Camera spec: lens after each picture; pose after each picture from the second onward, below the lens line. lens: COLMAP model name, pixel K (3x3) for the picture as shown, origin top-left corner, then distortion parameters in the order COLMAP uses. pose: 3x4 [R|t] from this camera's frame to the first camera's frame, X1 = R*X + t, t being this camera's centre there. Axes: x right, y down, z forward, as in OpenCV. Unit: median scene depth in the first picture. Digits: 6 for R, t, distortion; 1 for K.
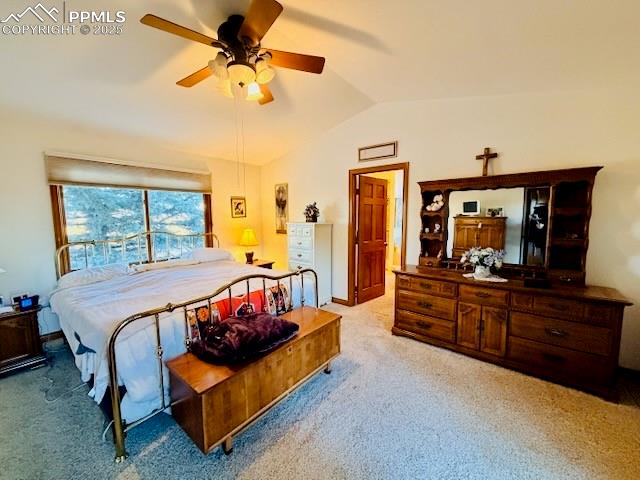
lens RADIAL K [[253.8, 0, 321.6], [0, 253.8, 237.4], [0, 0, 1]] dist [0.000772, 0.000086]
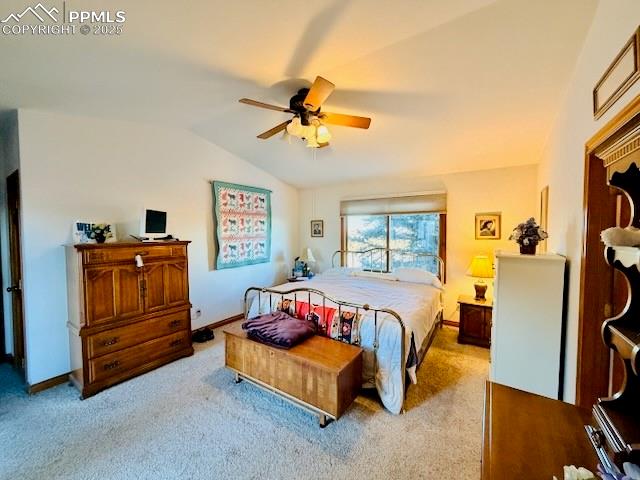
lens RADIAL K [[253.8, 0, 320.8], [0, 253.8, 241.2], [0, 0, 1]] dist [0.000772, 0.000086]
pose [[0.079234, 0.047971, -0.995701, 0.467146], [-0.089784, 0.995125, 0.040798, -0.066746], [0.992805, 0.086165, 0.083154, 0.481057]]
